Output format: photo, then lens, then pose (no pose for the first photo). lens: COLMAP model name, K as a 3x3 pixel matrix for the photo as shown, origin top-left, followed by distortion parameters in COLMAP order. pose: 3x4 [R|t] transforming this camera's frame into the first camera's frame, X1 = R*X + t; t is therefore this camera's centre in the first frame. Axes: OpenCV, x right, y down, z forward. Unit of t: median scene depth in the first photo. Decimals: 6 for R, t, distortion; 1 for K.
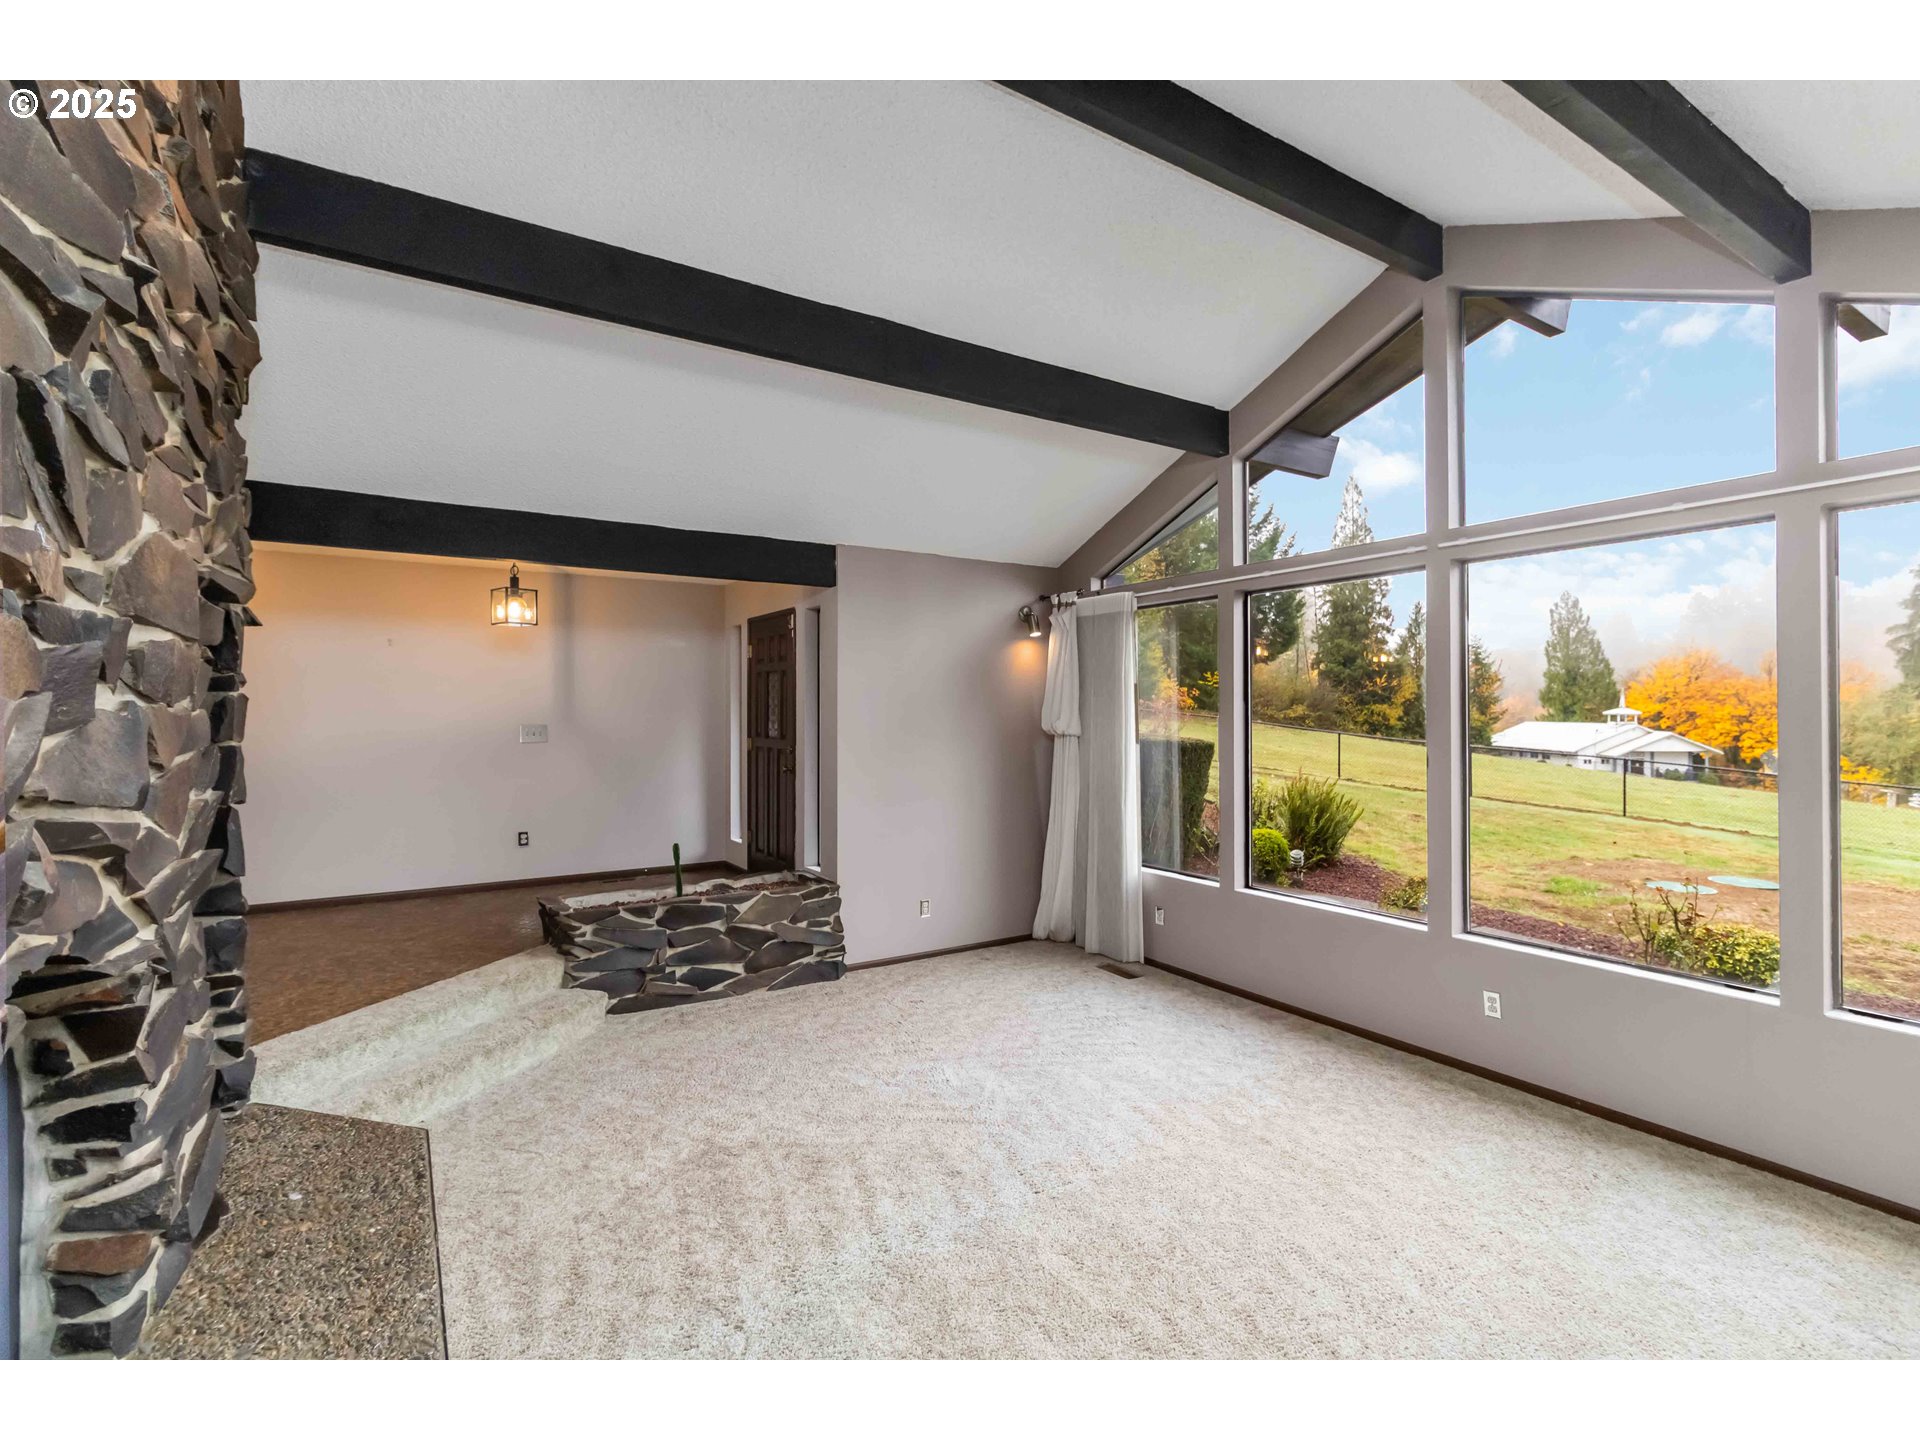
lens RADIAL K [[884.3, 0, 960.0], [0, 884.3, 720.0], [0, 0, 1]] dist [-0.000460, 0.000145]
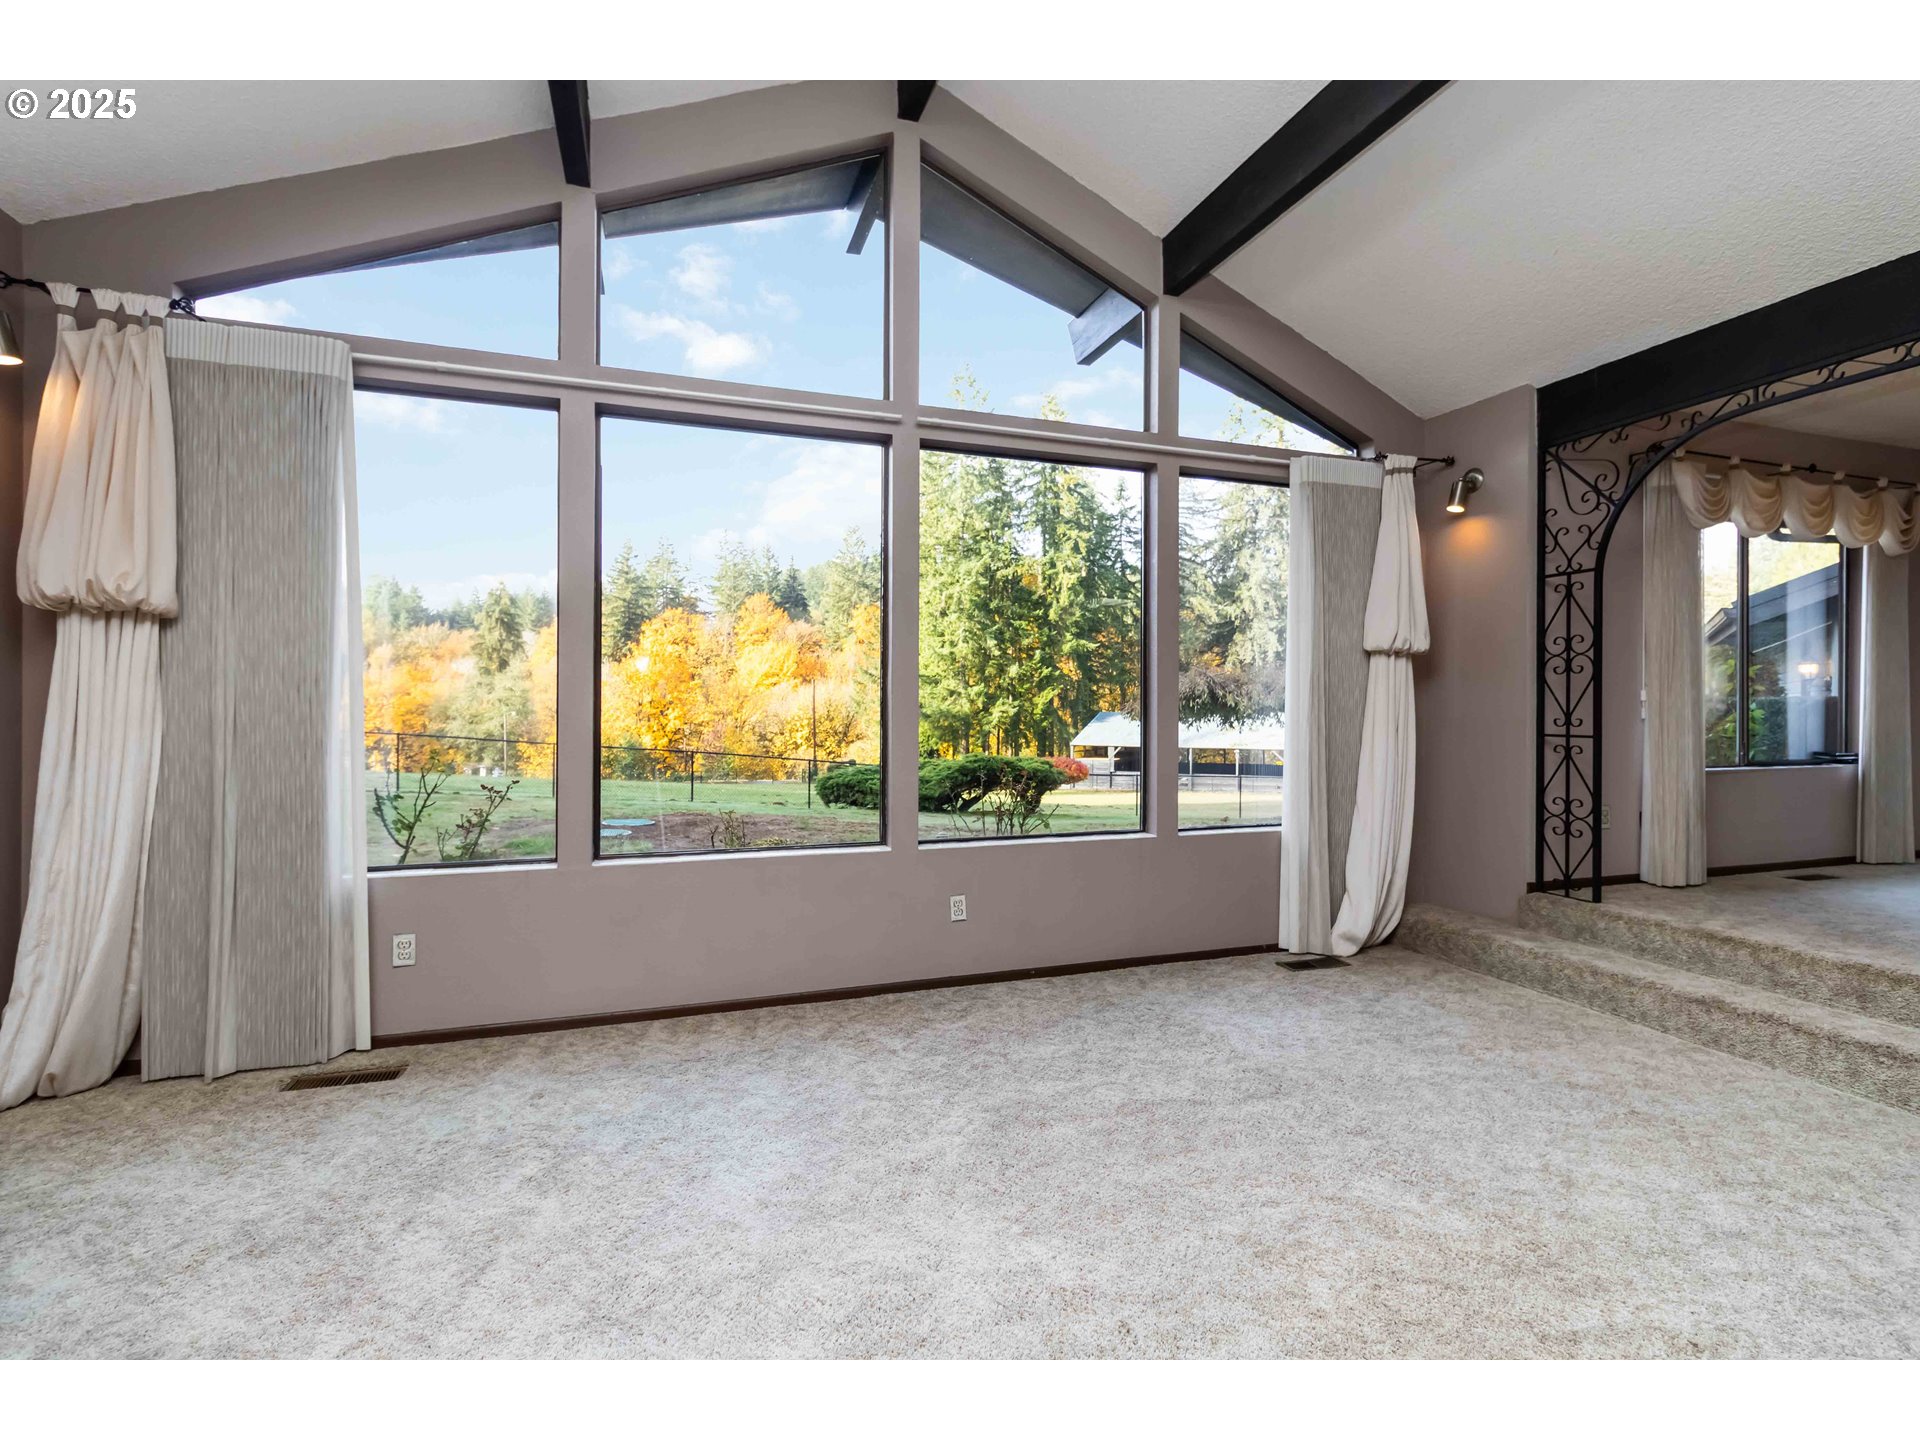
lens RADIAL K [[884.3, 0, 960.0], [0, 884.3, 720.0], [0, 0, 1]] dist [-0.000460, 0.000145]
pose [[0.227524, 0.001750, 0.973771, -0.239403], [0.009735, 0.999944, -0.004072, 0.085550], [-0.973724, 0.010406, 0.227495, 0.549108]]
